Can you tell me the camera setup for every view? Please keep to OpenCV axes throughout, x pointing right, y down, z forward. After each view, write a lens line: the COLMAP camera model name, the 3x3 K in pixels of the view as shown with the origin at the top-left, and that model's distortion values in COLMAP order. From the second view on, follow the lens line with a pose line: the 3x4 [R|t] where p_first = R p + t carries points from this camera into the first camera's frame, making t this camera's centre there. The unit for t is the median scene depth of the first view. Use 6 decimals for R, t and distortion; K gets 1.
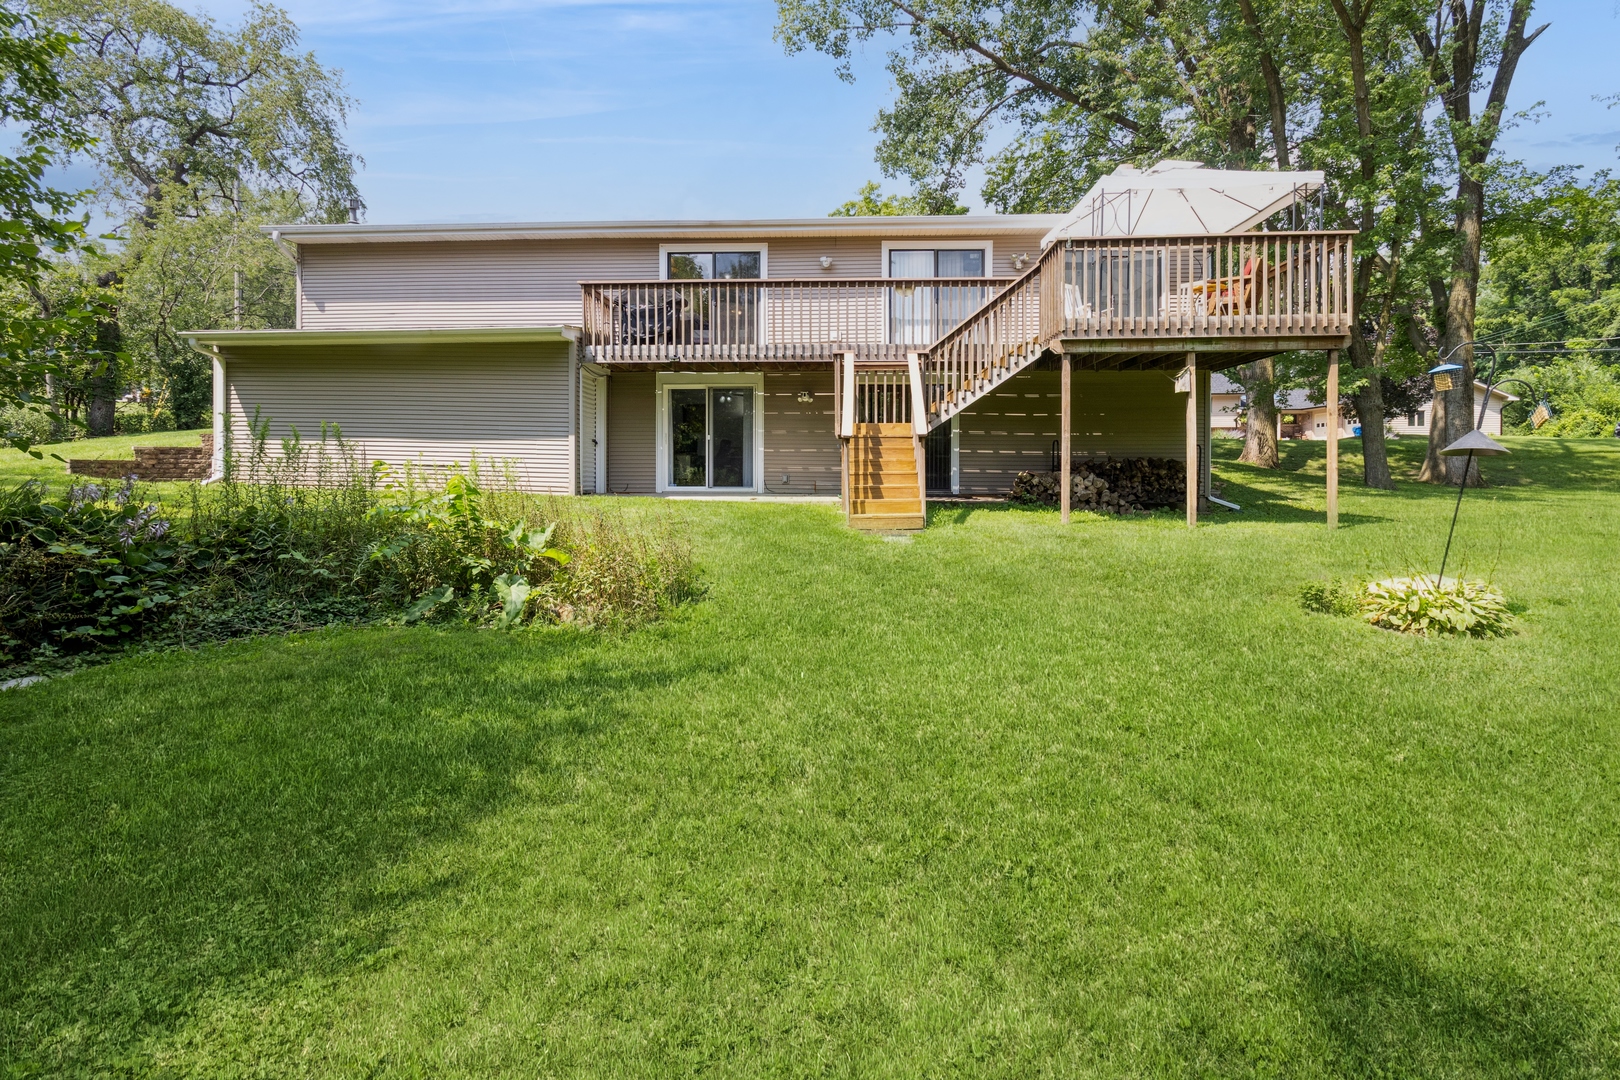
lens RADIAL K [[767.8, 0, 817.3], [0, 767.8, 523.0], [0, 0, 1]] dist [-0.003878, 0.000472]
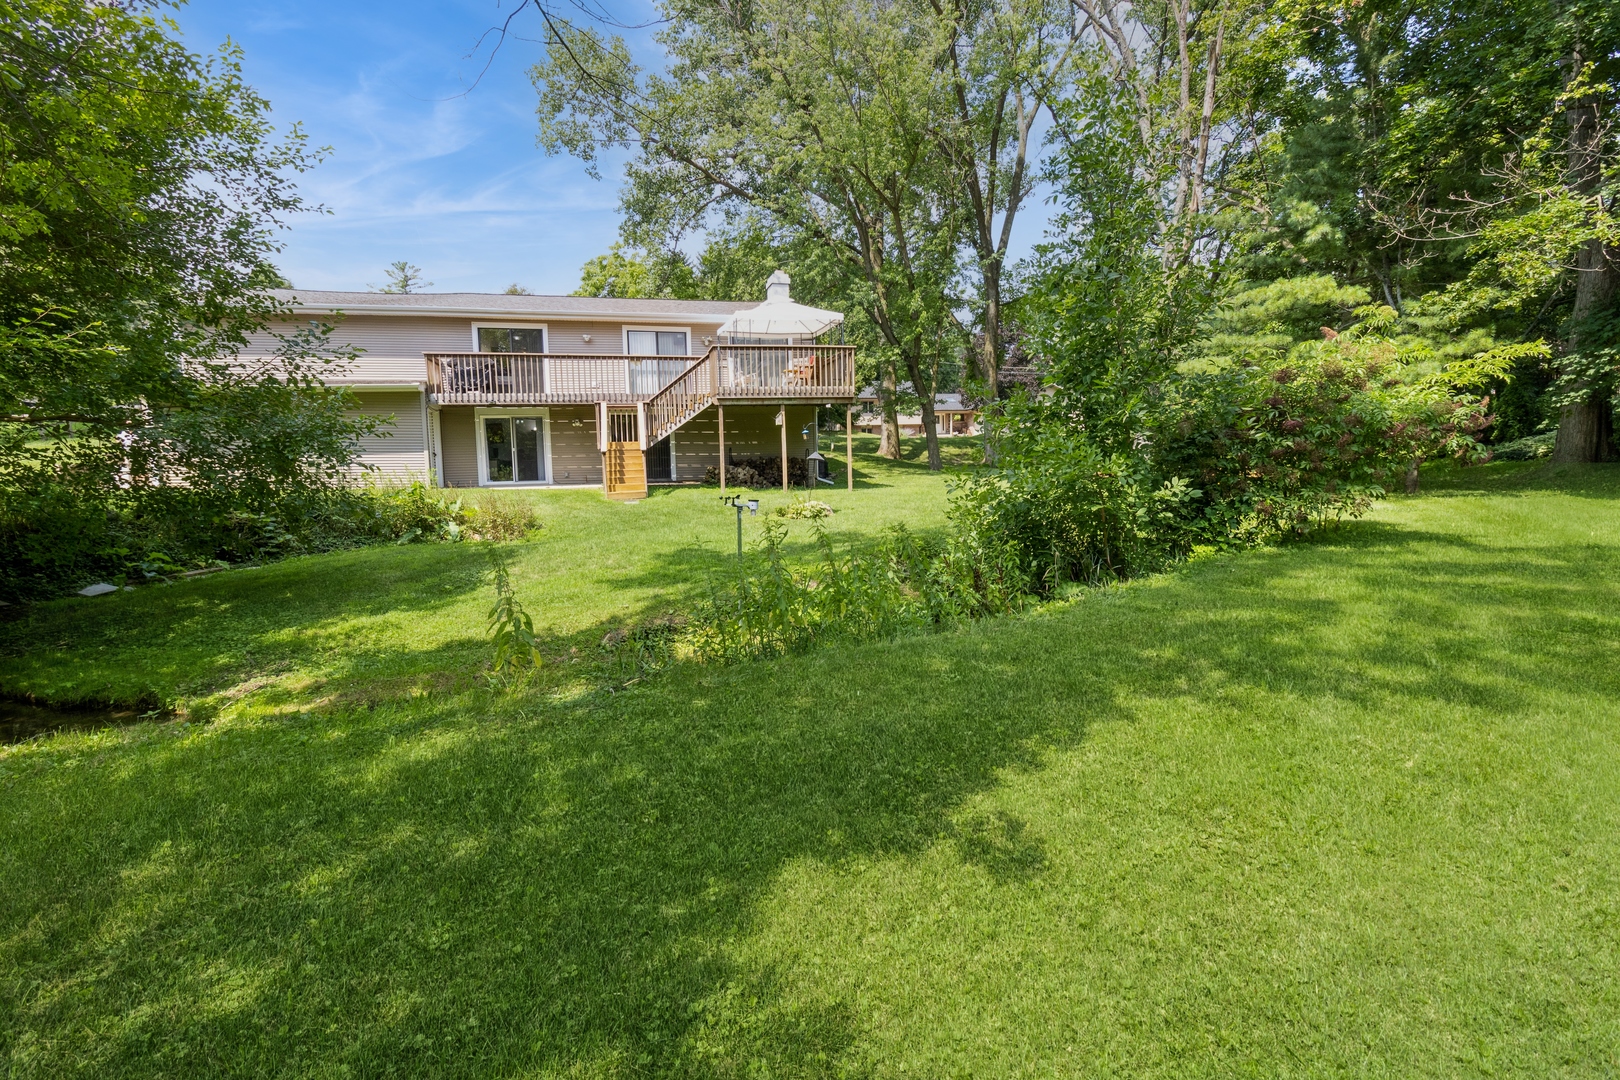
lens RADIAL K [[767.8, 0, 808.5], [0, 767.8, 526.9], [0, 0, 1]] dist [-0.003878, 0.000472]
pose [[0.959371, -0.048428, 0.277961, -0.009345], [0.044167, 0.998791, 0.021574, 0.041205], [-0.278670, -0.008421, 0.960350, -0.715308]]
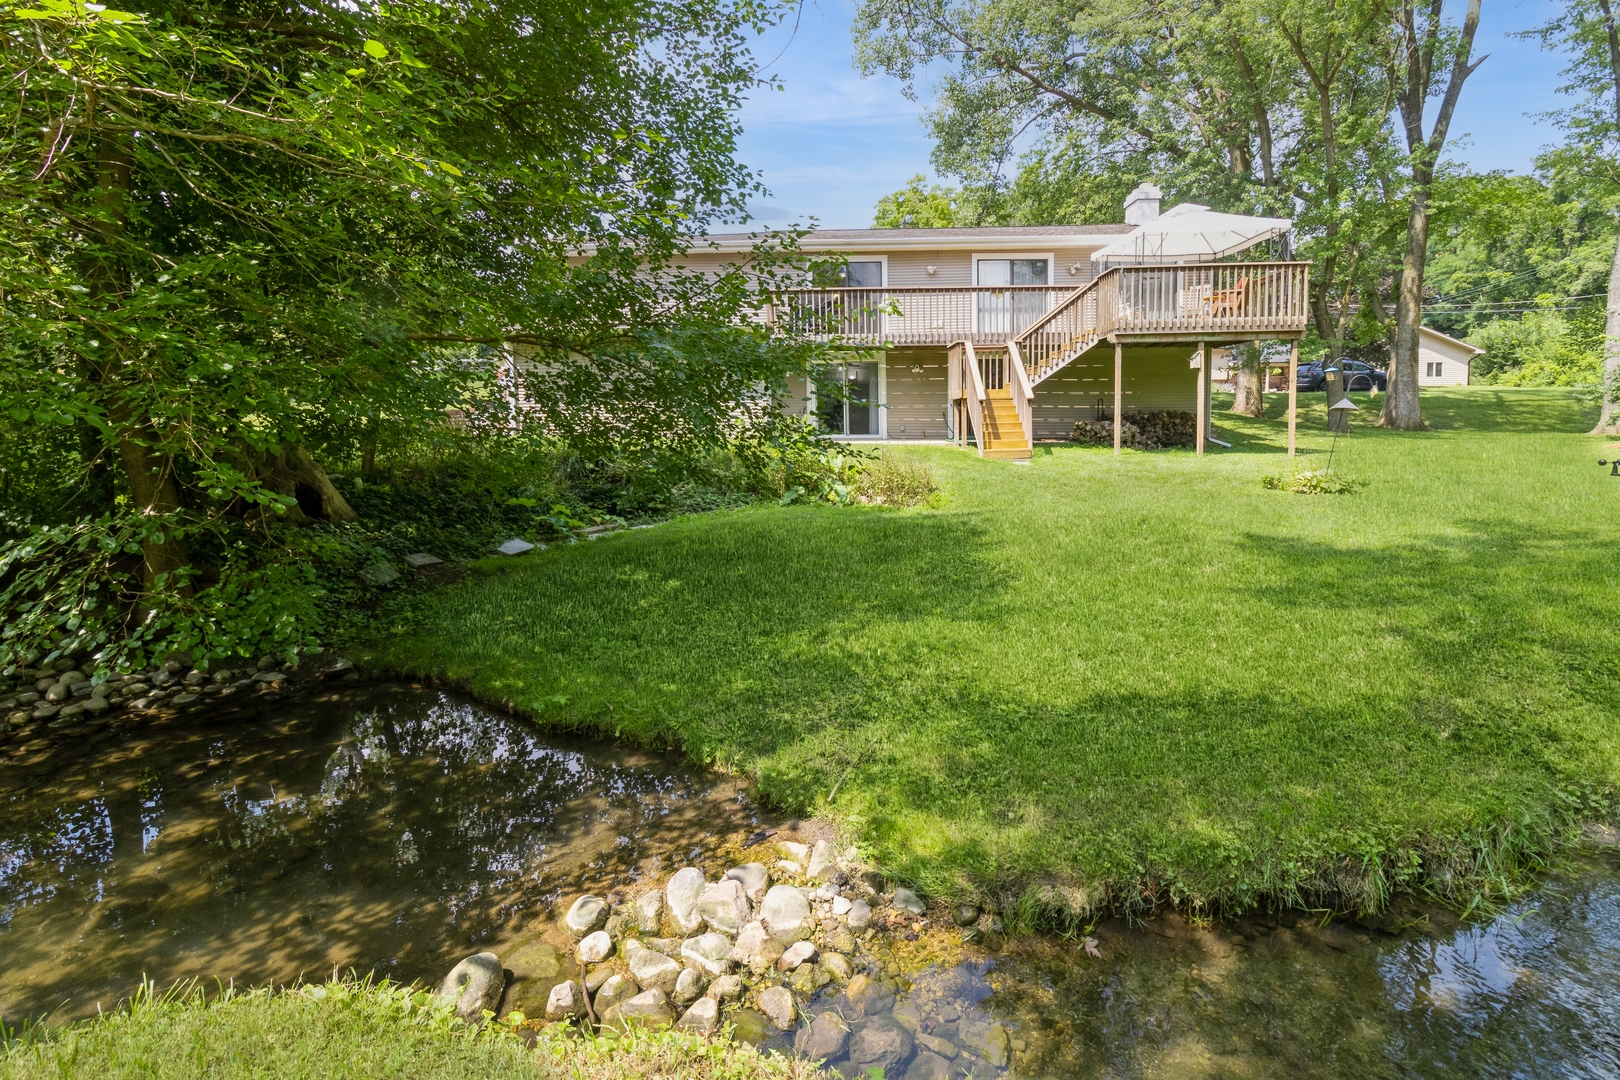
lens RADIAL K [[767.8, 0, 794.6], [0, 767.8, 512.4], [0, 0, 1]] dist [-0.003878, 0.000472]
pose [[0.999902, -0.008075, -0.011410, -0.240180], [0.008609, 0.998833, 0.047519, 0.029666], [0.011013, -0.047613, 0.998805, -0.430275]]
